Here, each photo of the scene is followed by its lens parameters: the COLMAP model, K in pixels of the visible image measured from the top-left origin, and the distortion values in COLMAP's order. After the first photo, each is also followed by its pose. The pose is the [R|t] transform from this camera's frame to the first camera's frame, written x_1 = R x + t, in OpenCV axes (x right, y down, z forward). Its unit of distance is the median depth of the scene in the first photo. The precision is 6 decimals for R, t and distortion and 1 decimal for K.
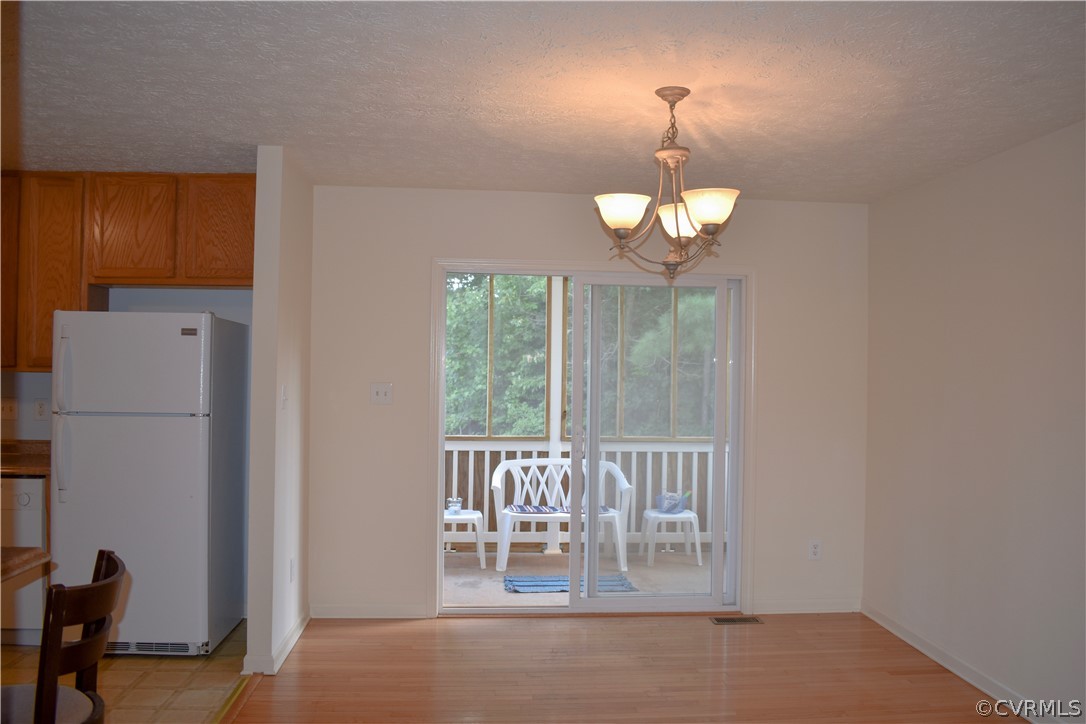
lens RADIAL K [[880.5, 0, 543.0], [0, 880.5, 362.0], [0, 0, 1]] dist [-0.090176, 0.012961]
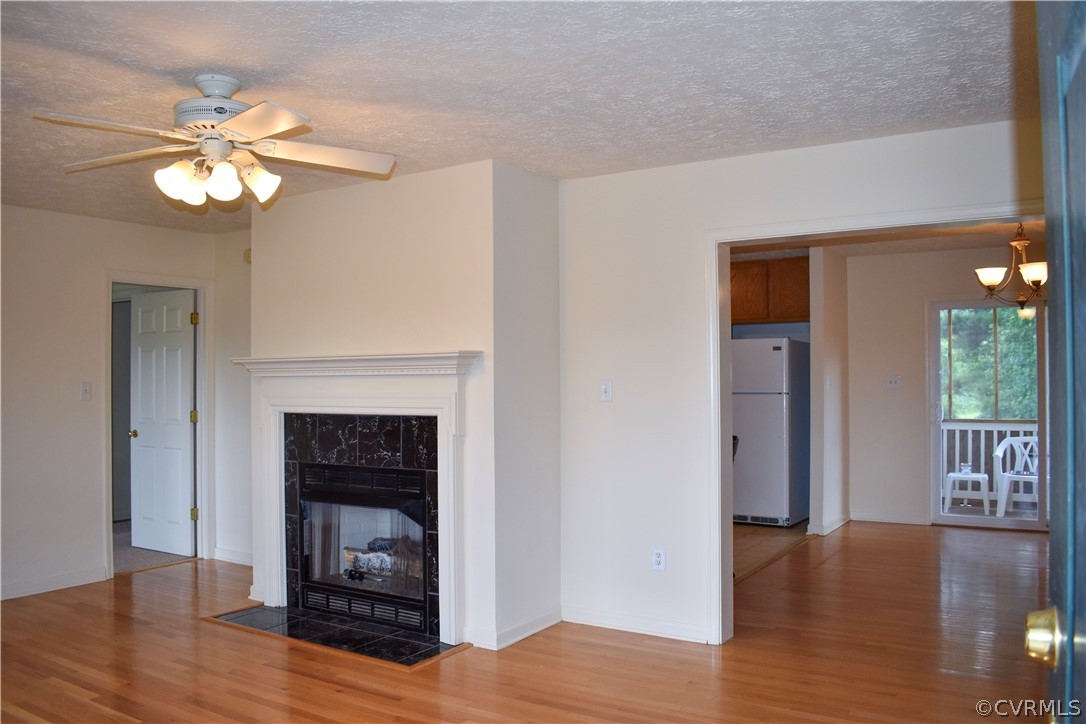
lens RADIAL K [[880.5, 0, 543.0], [0, 880.5, 362.0], [0, 0, 1]] dist [-0.090176, 0.012961]
pose [[0.796405, -0.028226, -0.604105, 0.295776], [0.018058, 0.999575, -0.022898, 0.026562], [0.604494, 0.007327, 0.796576, -0.726344]]
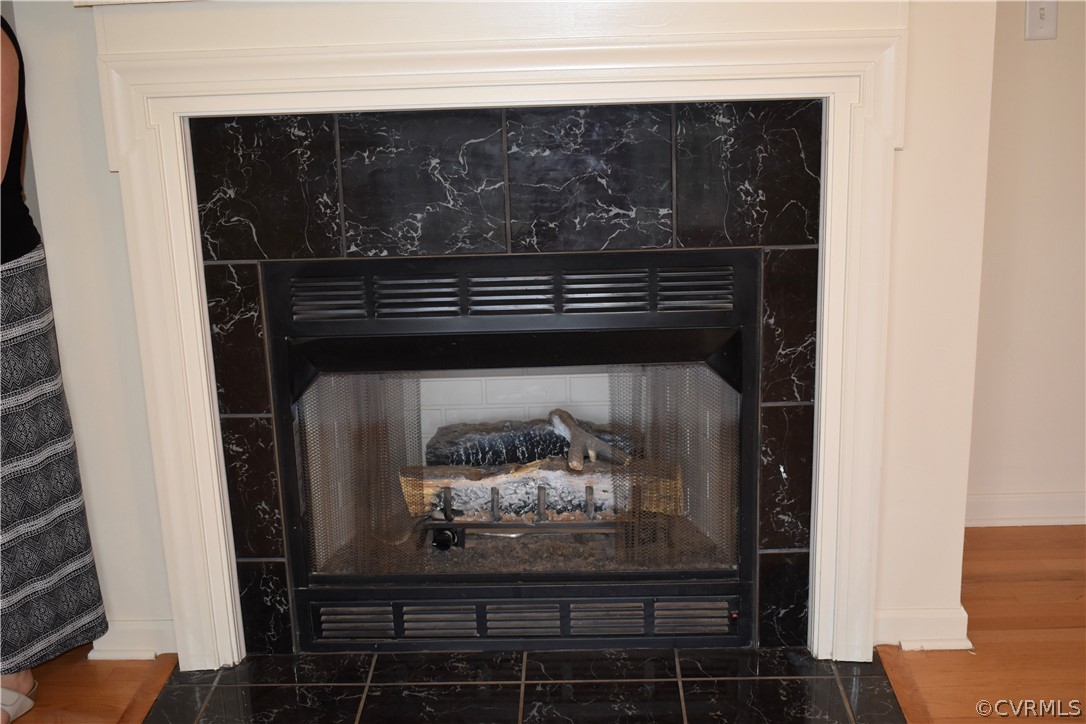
lens RADIAL K [[1344.5, 0, 543.0], [0, 1344.5, 362.0], [0, 0, 1]] dist [-0.063505, -0.000811]
pose [[0.993804, -0.009417, -0.110746, -0.466083], [0.041263, 0.956454, 0.288952, 0.002542], [0.103202, -0.291732, 0.950916, -0.567867]]
